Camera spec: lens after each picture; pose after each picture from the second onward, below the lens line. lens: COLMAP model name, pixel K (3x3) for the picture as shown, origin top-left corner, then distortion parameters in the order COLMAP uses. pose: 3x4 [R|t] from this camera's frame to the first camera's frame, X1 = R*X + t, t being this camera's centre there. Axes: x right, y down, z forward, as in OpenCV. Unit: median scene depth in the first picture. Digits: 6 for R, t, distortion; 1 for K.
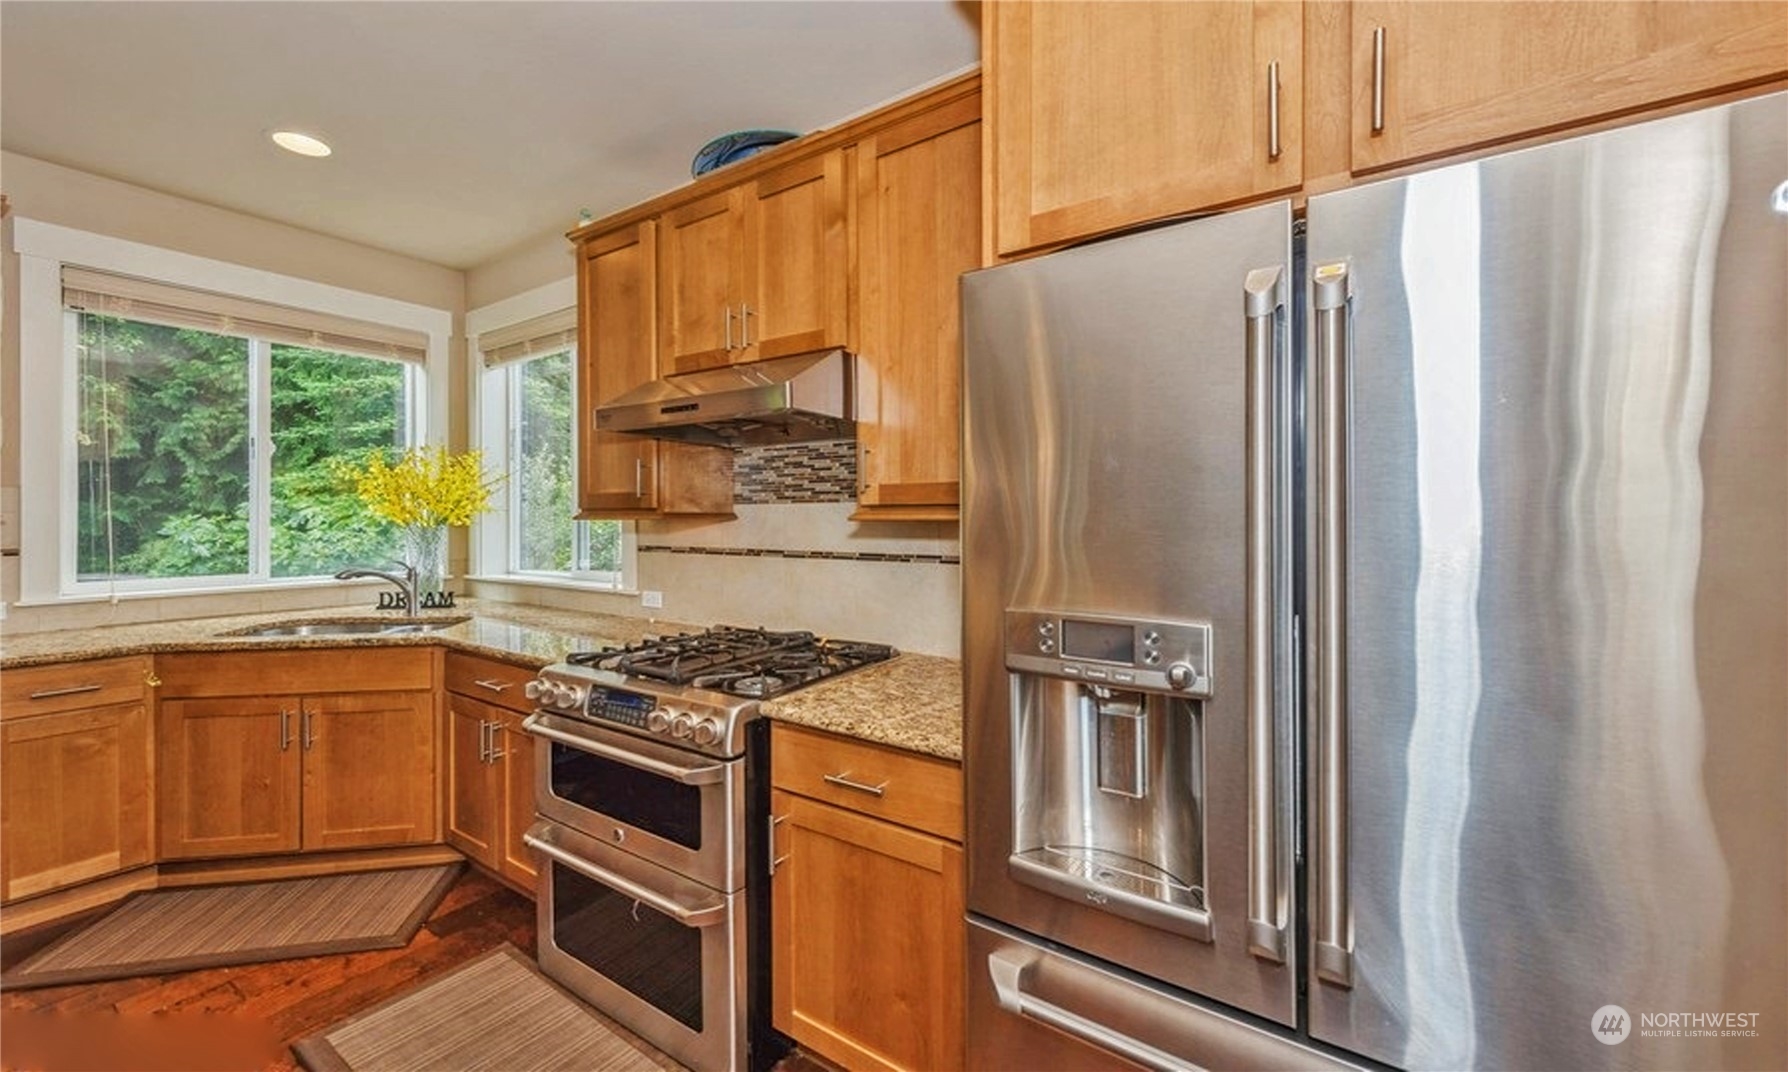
lens RADIAL K [[685.4, 0, 865.2], [0, 685.4, 525.1], [0, 0, 1]] dist [0.002488, 0.000247]
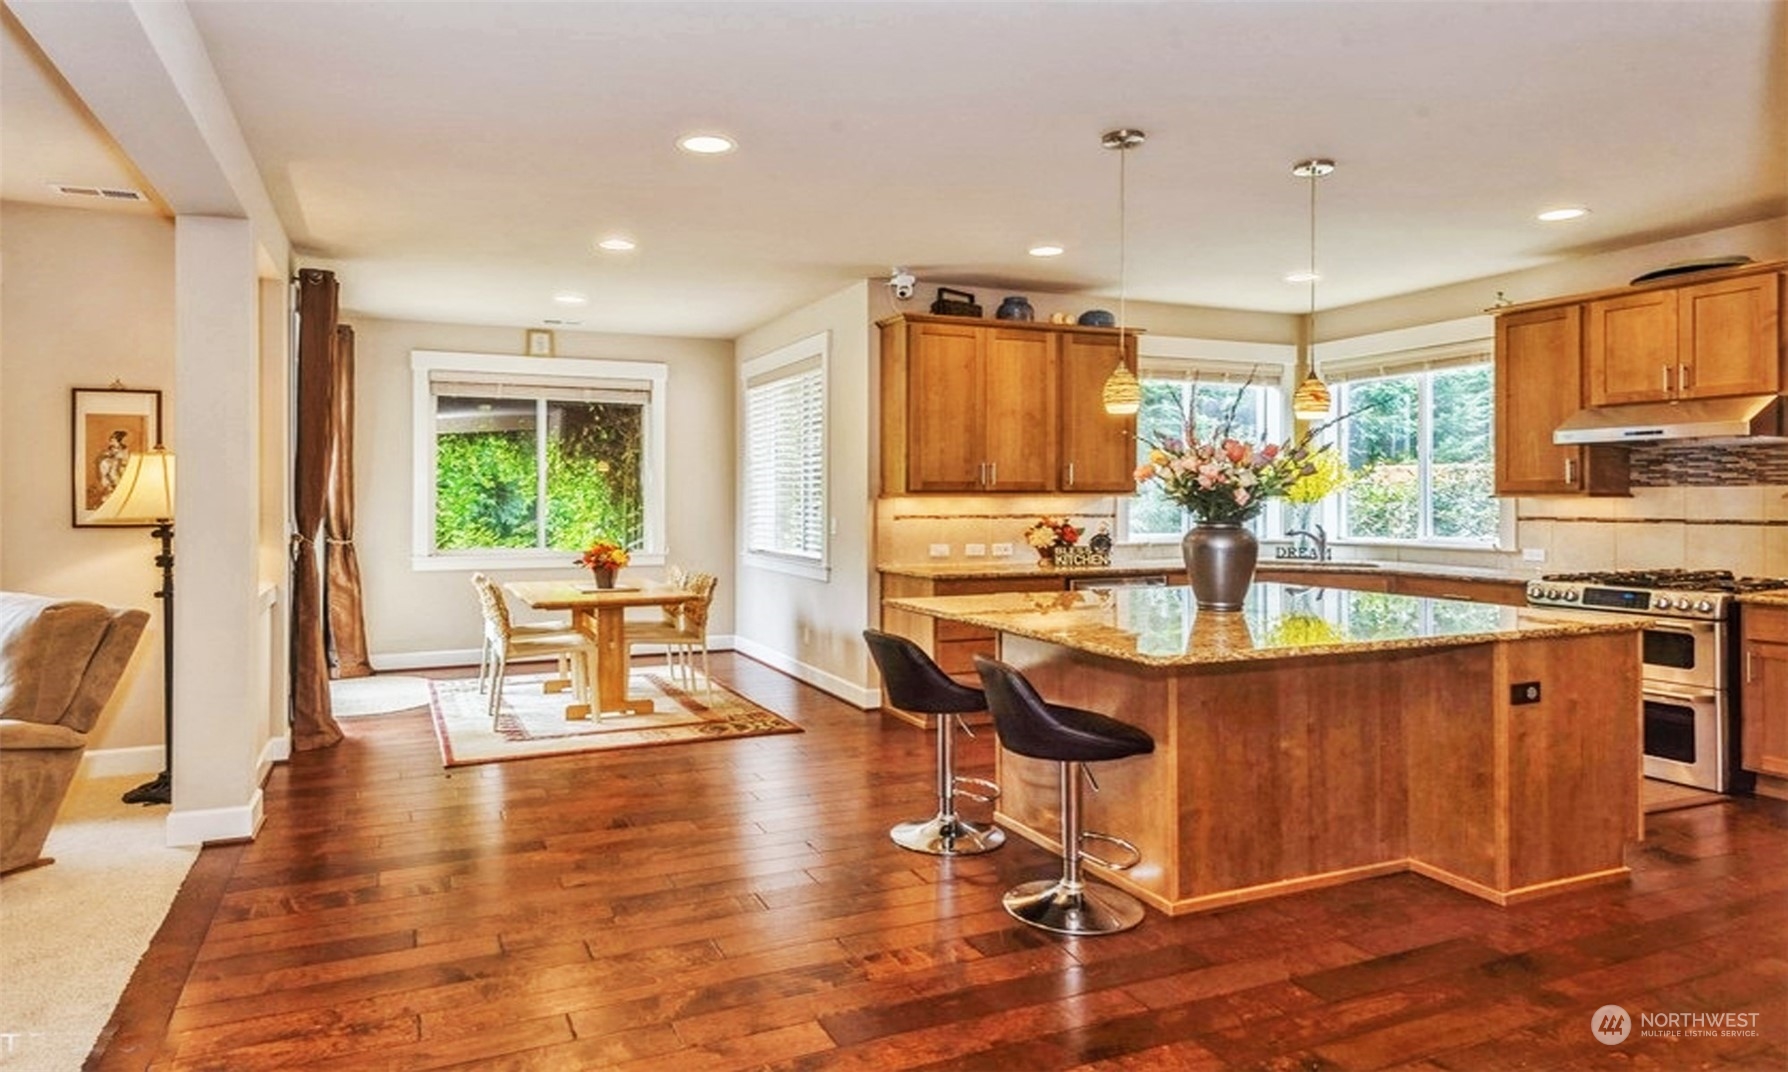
lens RADIAL K [[868.8, 0, 893.9], [0, 868.8, 503.2], [0, 0, 1]] dist [0.000609, 0.000298]
pose [[0.808493, 0.003733, -0.588494, -0.399187], [-0.006495, 0.999976, -0.002580, 0.019510], [0.588470, 0.005909, 0.808498, -1.489853]]
